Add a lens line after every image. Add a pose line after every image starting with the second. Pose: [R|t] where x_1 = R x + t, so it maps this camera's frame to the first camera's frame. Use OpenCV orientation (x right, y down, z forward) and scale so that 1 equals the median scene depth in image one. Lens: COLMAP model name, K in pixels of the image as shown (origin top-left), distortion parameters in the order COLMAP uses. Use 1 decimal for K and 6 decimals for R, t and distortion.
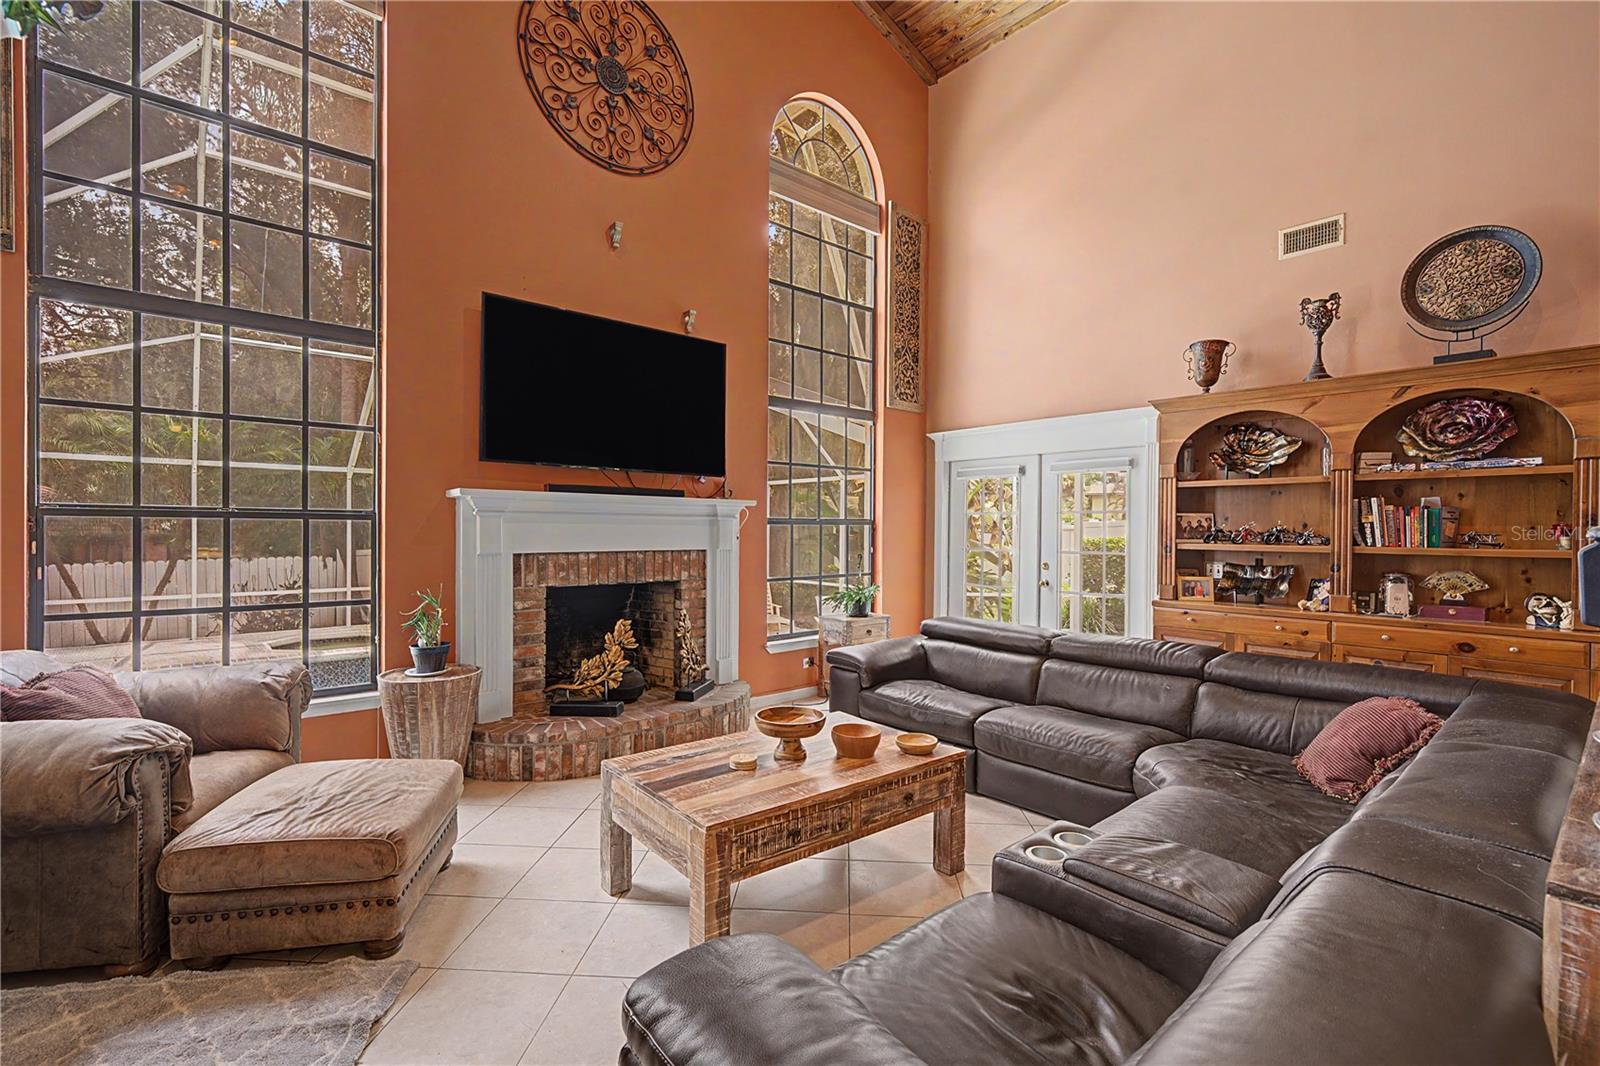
lens RADIAL K [[715.8, 0, 802.9], [0, 715.8, 535.2], [0, 0, 1]] dist [0.000142, -0.000423]
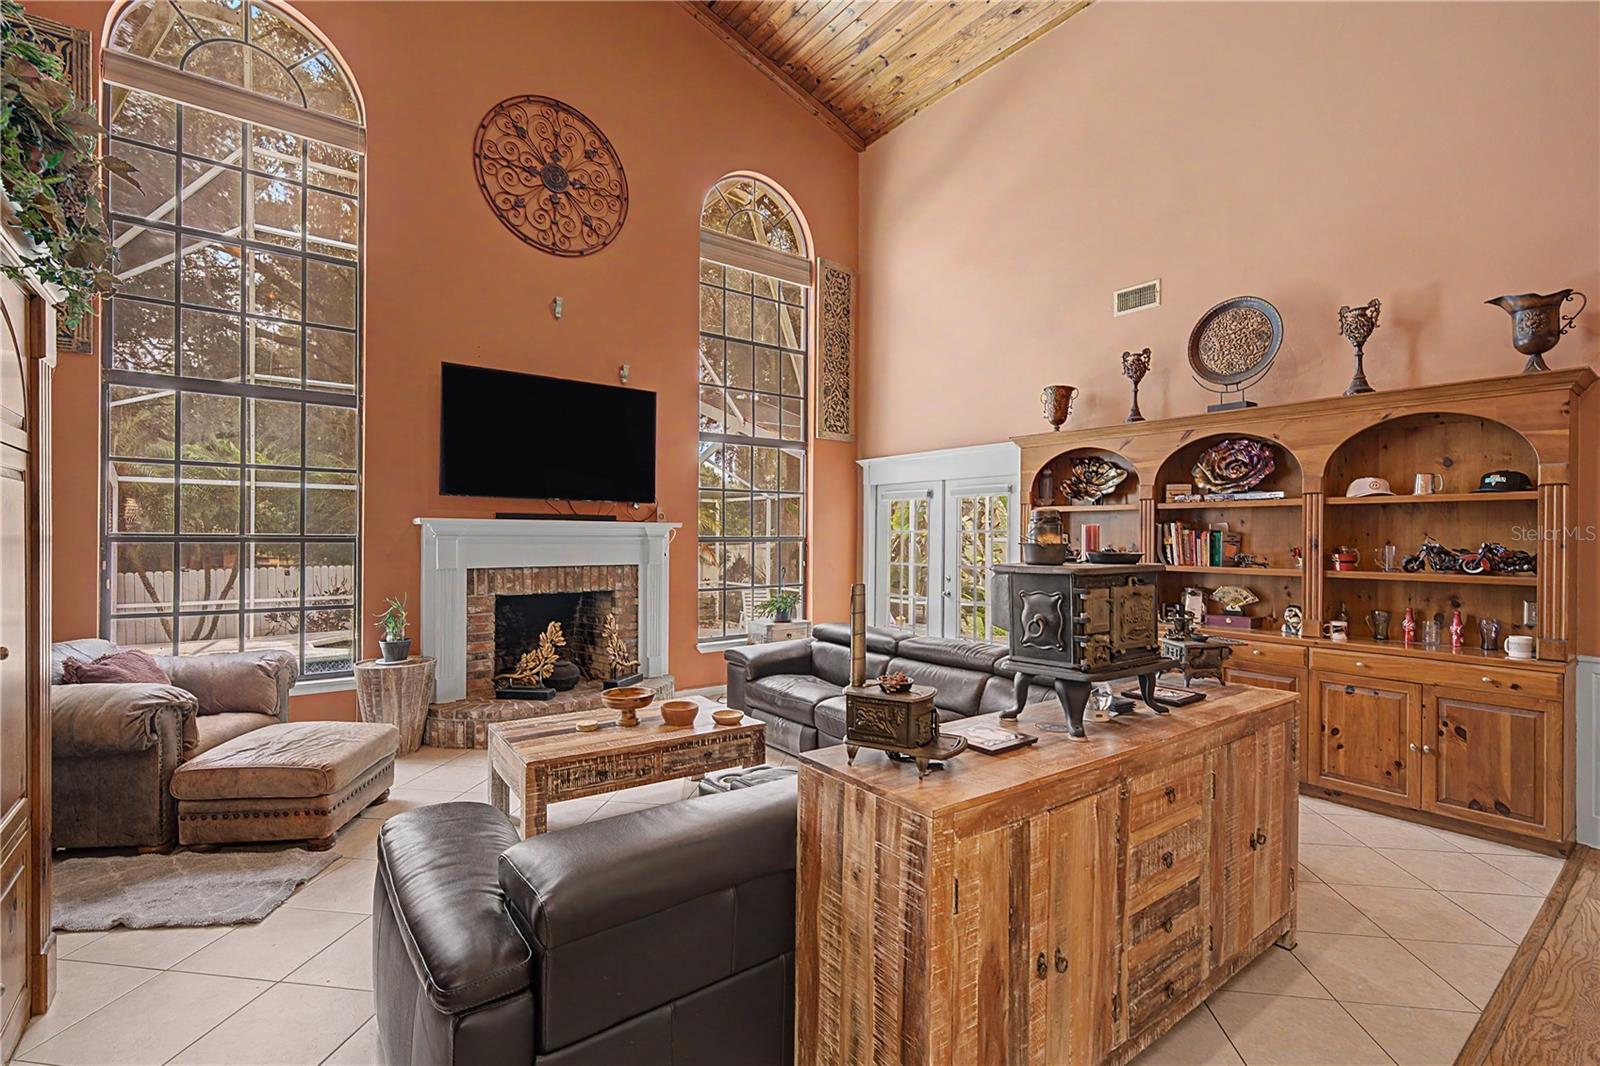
lens RADIAL K [[715.8, 0, 801.6], [0, 715.8, 537.2], [0, 0, 1]] dist [0.000142, -0.000423]
pose [[0.997706, -0.000297, -0.067699, 0.259616], [-0.000235, 0.999969, -0.007863, -0.019332], [0.067699, 0.007860, 0.997675, -0.206405]]
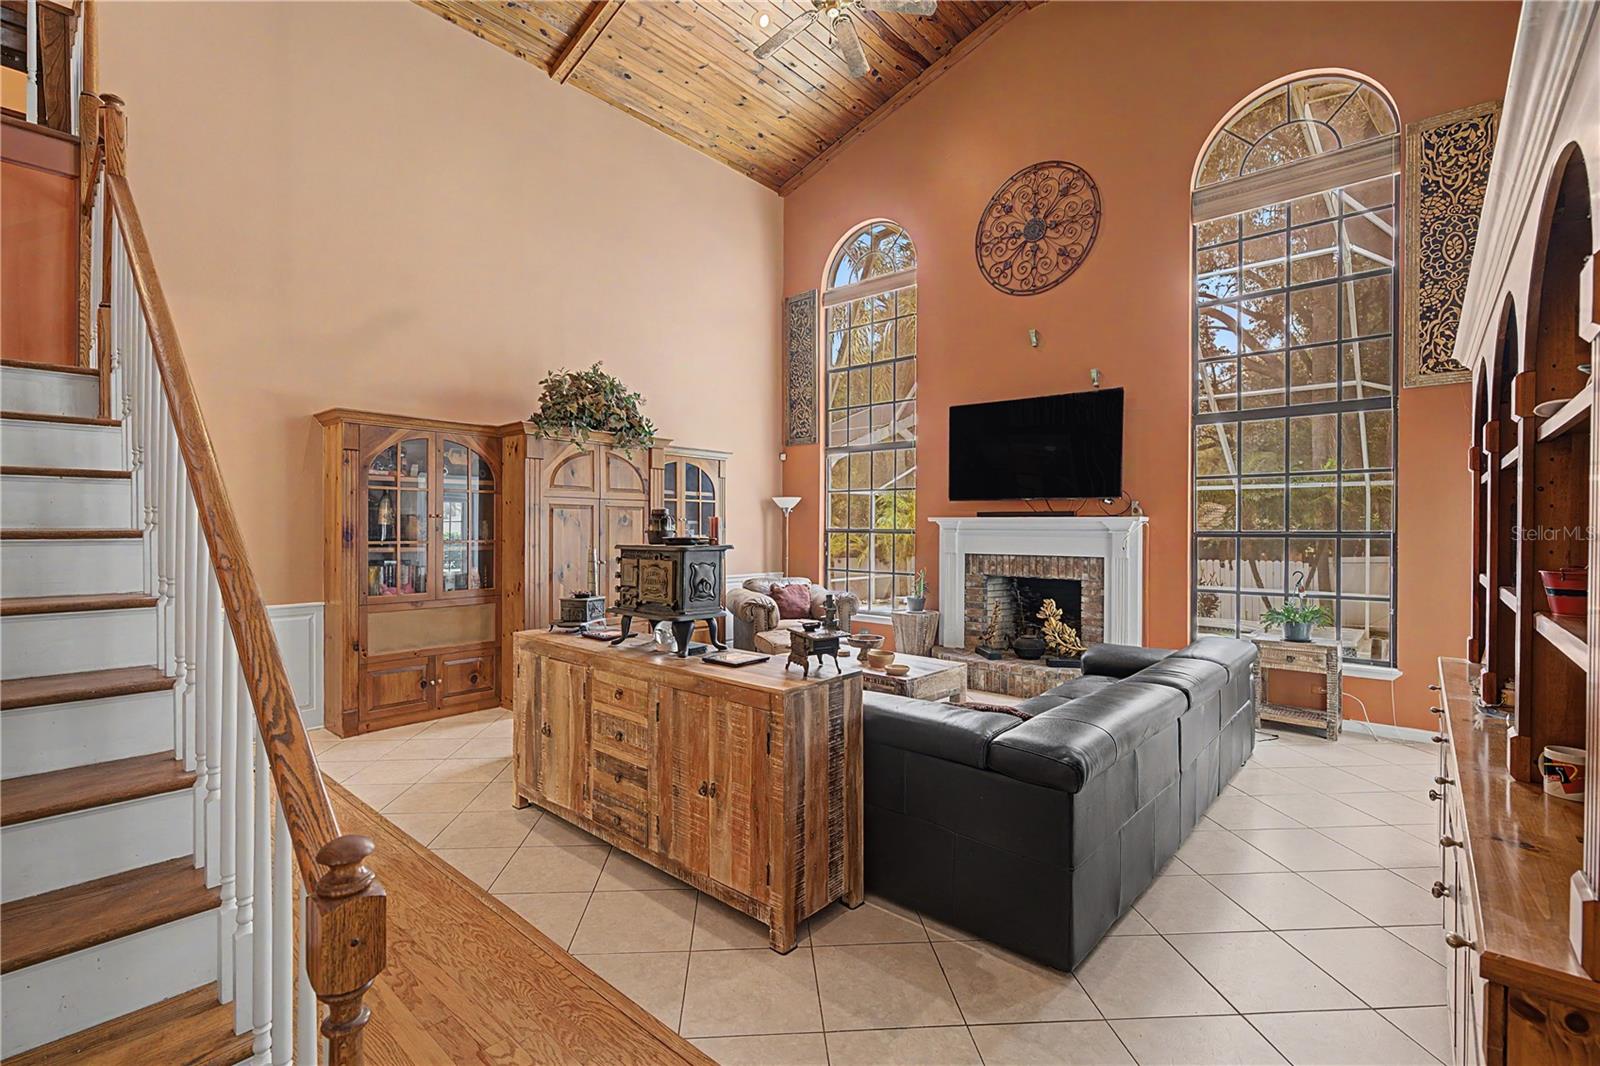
lens RADIAL K [[715.8, 0, 798.7], [0, 715.8, 530.0], [0, 0, 1]] dist [0.000142, -0.000423]
pose [[0.139298, -0.000812, -0.990250, 1.217781], [-0.012406, 0.999920, -0.002565, -0.021304], [0.990173, 0.012642, 0.139276, 0.359390]]
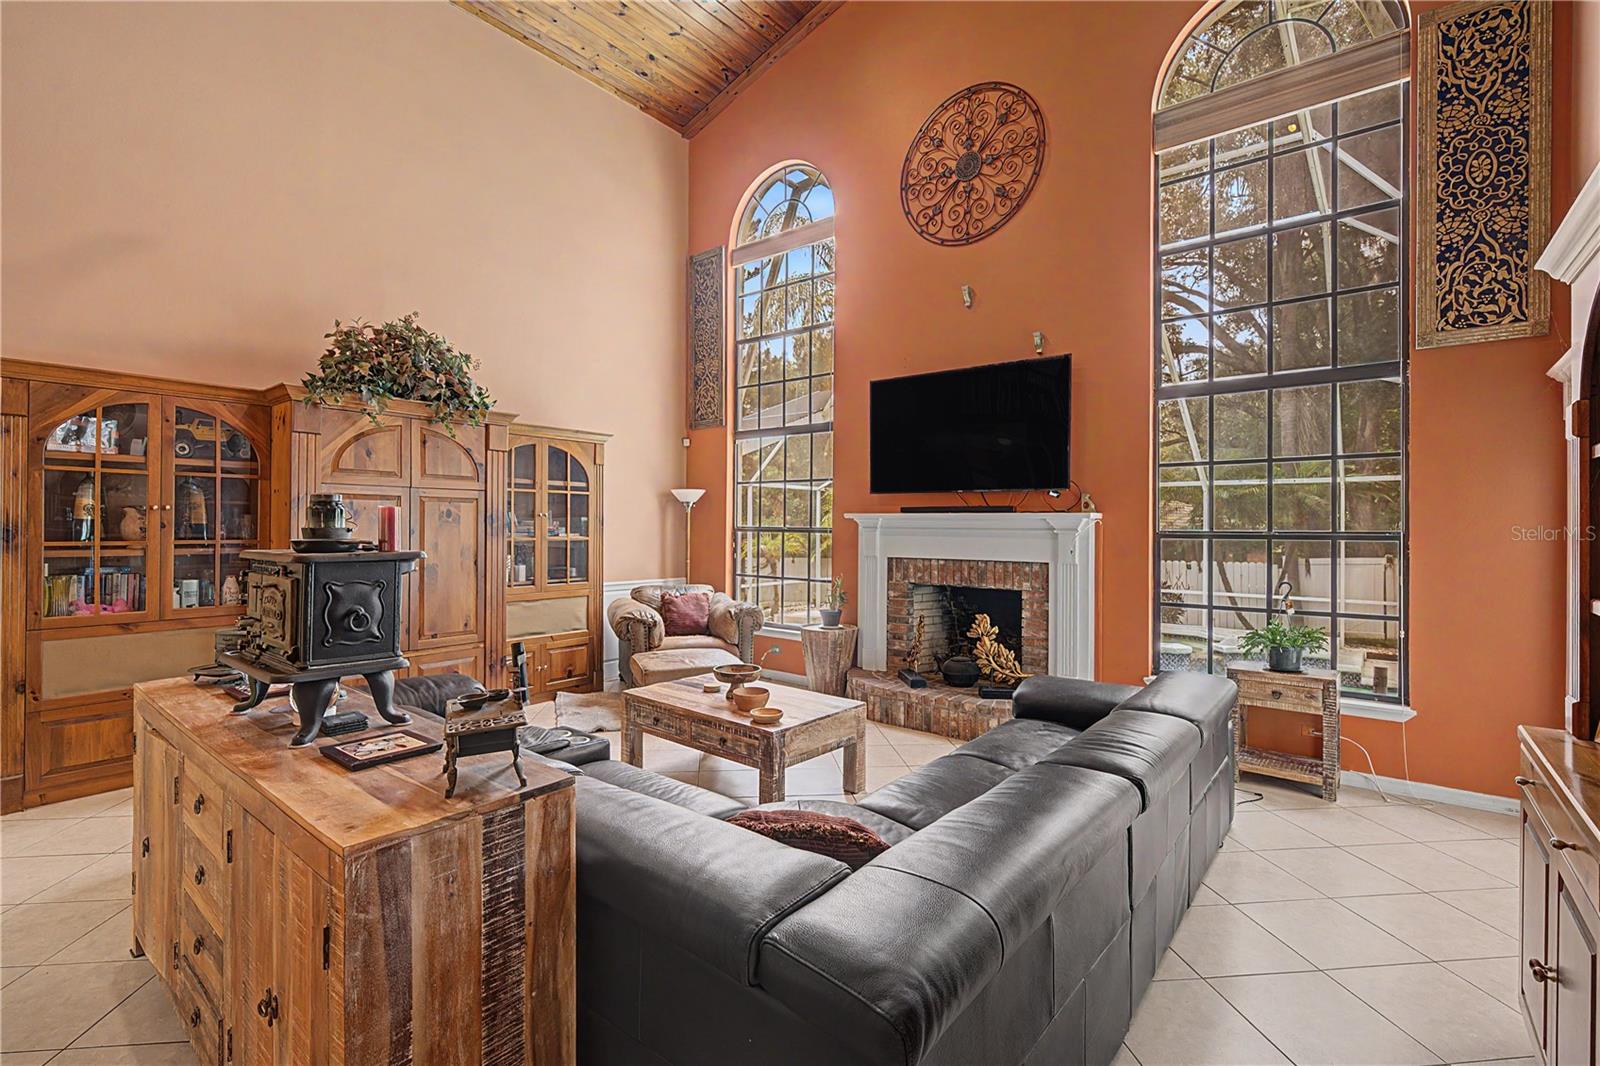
lens RADIAL K [[715.8, 0, 804.4], [0, 715.8, 521.8], [0, 0, 1]] dist [0.000142, -0.000423]
pose [[0.180825, -0.008938, -0.983475, 0.950622], [-0.014956, 0.999818, -0.011836, -0.024820], [0.983402, 0.016849, 0.180658, 0.568513]]
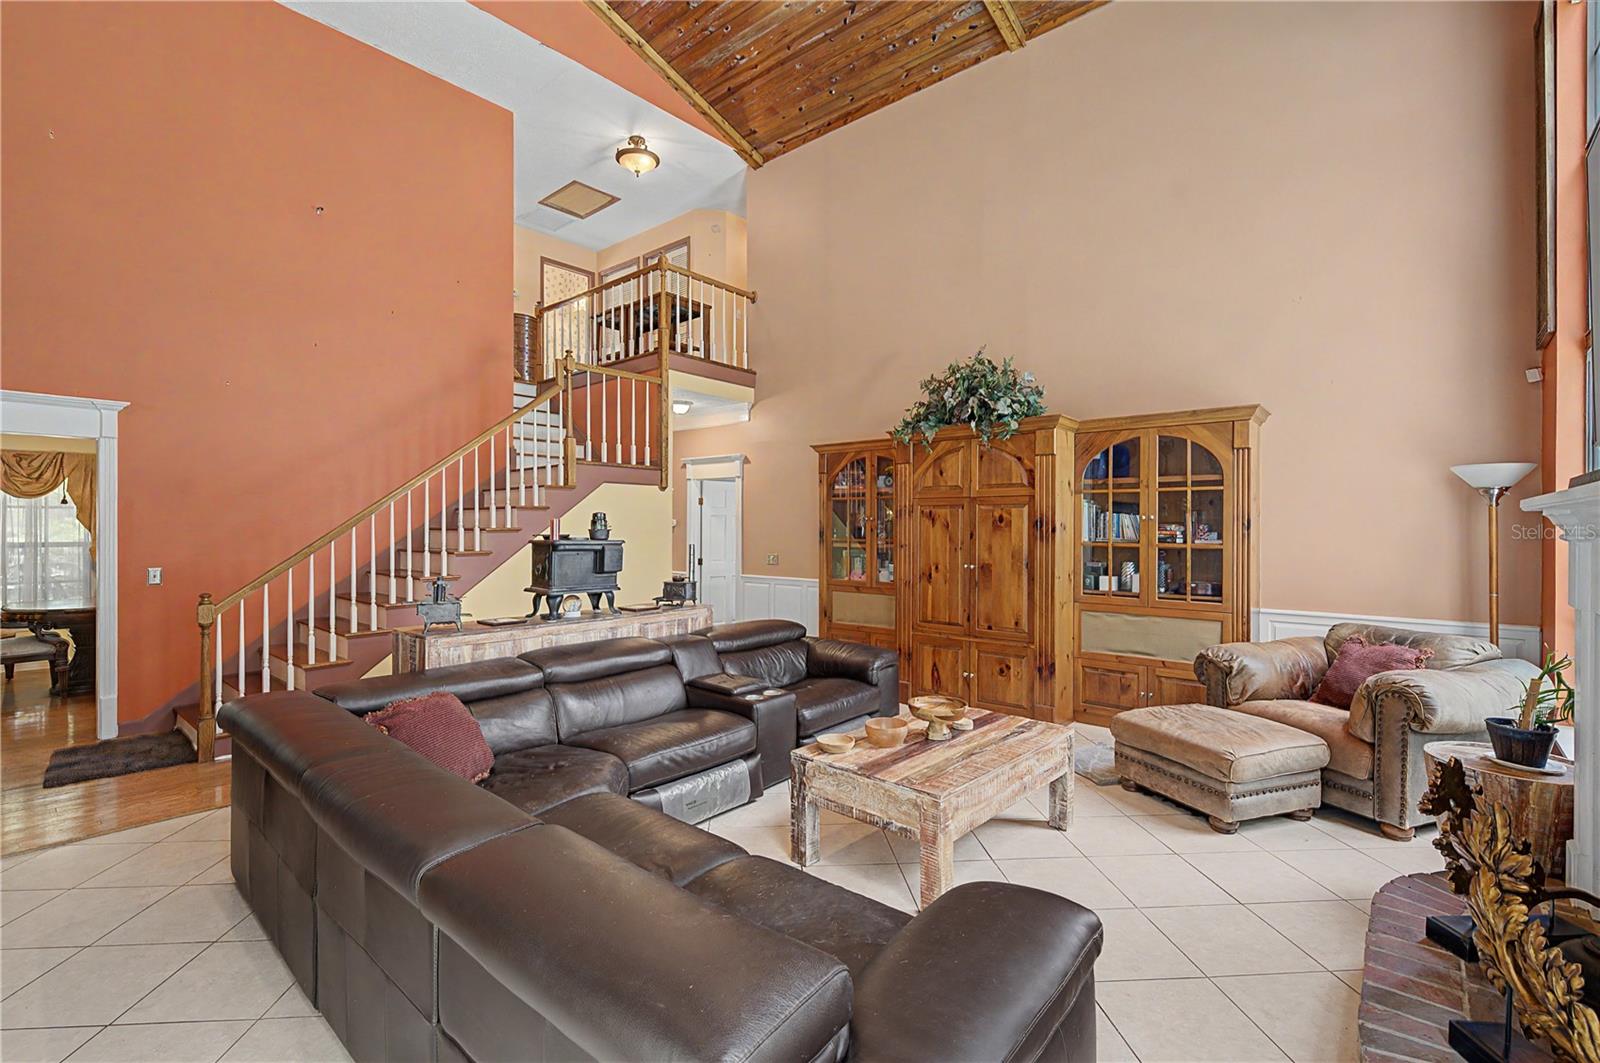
lens RADIAL K [[715.8, 0, 798.0], [0, 715.8, 529.6], [0, 0, 1]] dist [0.000142, -0.000423]
pose [[-0.989726, -0.008422, -0.142726, 0.252116], [-0.009786, 0.999913, 0.008857, -0.031868], [0.142639, 0.010163, -0.989723, 1.409772]]
